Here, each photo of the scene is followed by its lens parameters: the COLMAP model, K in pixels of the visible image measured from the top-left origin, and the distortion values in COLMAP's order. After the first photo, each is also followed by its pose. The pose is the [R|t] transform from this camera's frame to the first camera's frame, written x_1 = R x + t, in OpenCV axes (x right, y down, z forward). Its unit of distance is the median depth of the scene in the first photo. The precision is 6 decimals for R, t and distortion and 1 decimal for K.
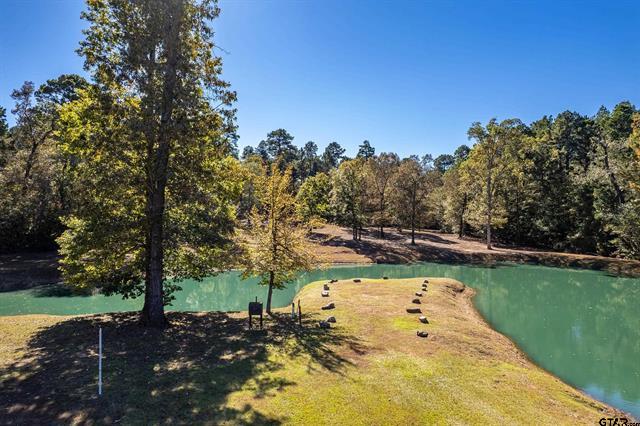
lens RADIAL K [[413.2, 0, 320.1], [0, 413.2, 215.1], [0, 0, 1]] dist [-0.023221, -0.002648]
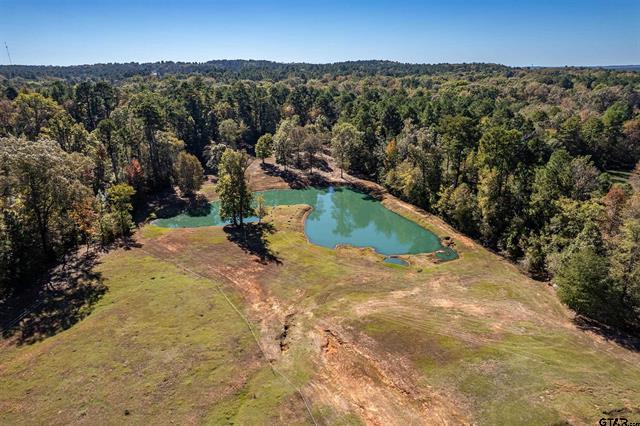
lens RADIAL K [[413.2, 0, 318.2], [0, 413.2, 214.0], [0, 0, 1]] dist [-0.023221, -0.002648]
pose [[0.993022, -0.043110, 0.109764, 0.011705], [0.002643, 0.938688, 0.344758, -0.600725], [-0.117897, -0.342063, 0.932252, -1.407683]]
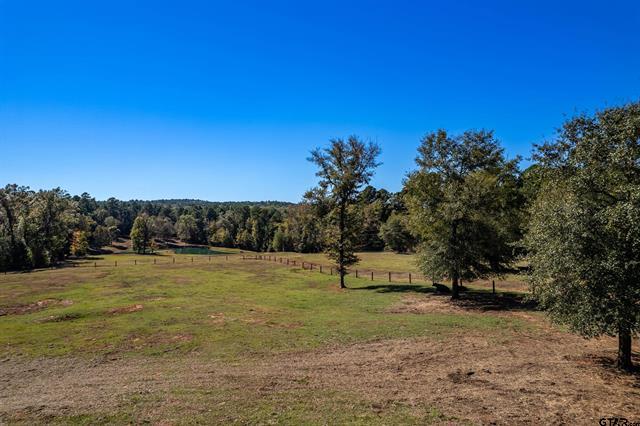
lens RADIAL K [[413.2, 0, 319.4], [0, 413.2, 214.8], [0, 0, 1]] dist [-0.023221, -0.002648]
pose [[0.845694, 0.002634, 0.533662, -0.767765], [-0.013264, 0.999783, 0.016084, -0.346428], [-0.533504, -0.020681, 0.845545, -3.700320]]
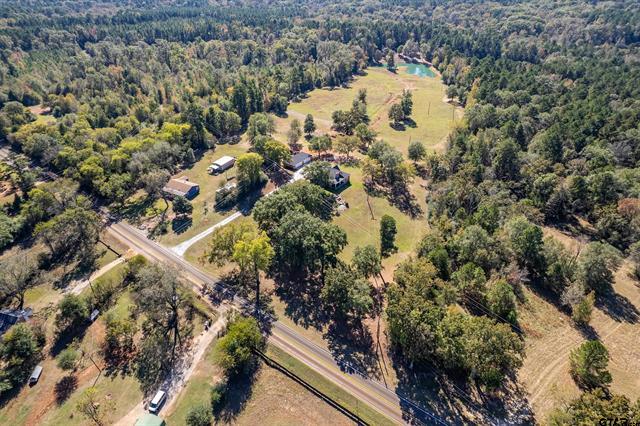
lens RADIAL K [[413.2, 0, 321.1], [0, 413.2, 212.3], [0, 0, 1]] dist [-0.023221, -0.002648]
pose [[0.976429, 0.107631, -0.187086, 0.343814], [0.012326, 0.837571, 0.546190, -1.968801], [0.215485, -0.535622, 0.816502, -8.004130]]
